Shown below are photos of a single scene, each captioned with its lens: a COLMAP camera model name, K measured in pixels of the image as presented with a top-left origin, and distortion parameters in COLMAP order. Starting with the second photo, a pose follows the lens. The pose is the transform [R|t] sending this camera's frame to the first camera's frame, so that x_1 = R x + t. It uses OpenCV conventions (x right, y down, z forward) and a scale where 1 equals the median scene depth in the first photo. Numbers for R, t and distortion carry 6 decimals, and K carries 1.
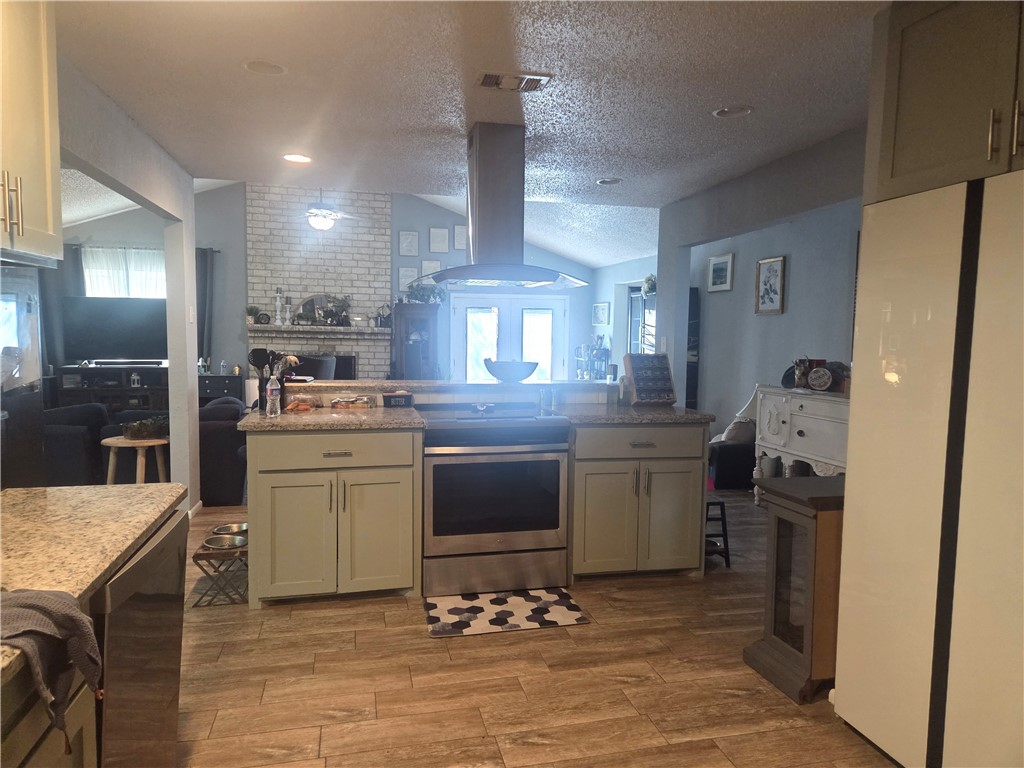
lens RADIAL K [[679.0, 0, 511.5], [0, 679.0, 383.2], [0, 0, 1]] dist [0.005987, -0.001853]
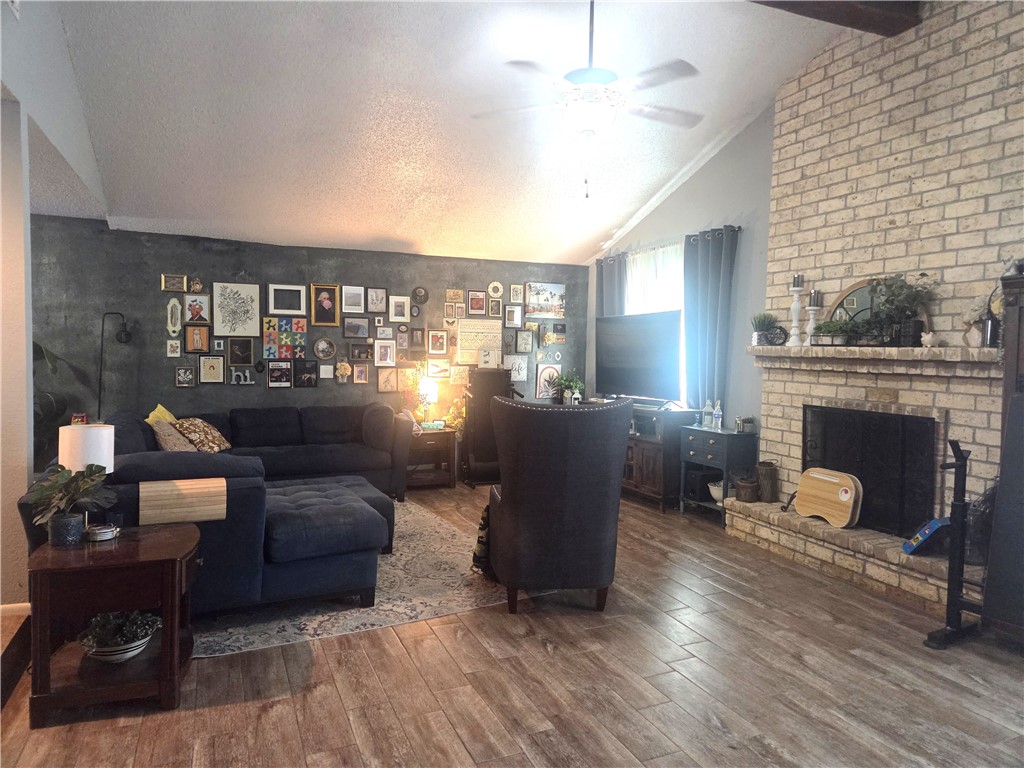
lens RADIAL K [[679.0, 0, 509.8], [0, 679.0, 382.5], [0, 0, 1]] dist [0.005987, -0.001853]
pose [[0.168962, 0.028951, -0.985197, 0.135367], [-0.089686, 0.995873, 0.013883, -0.044931], [0.981534, 0.086013, 0.170861, 0.687899]]
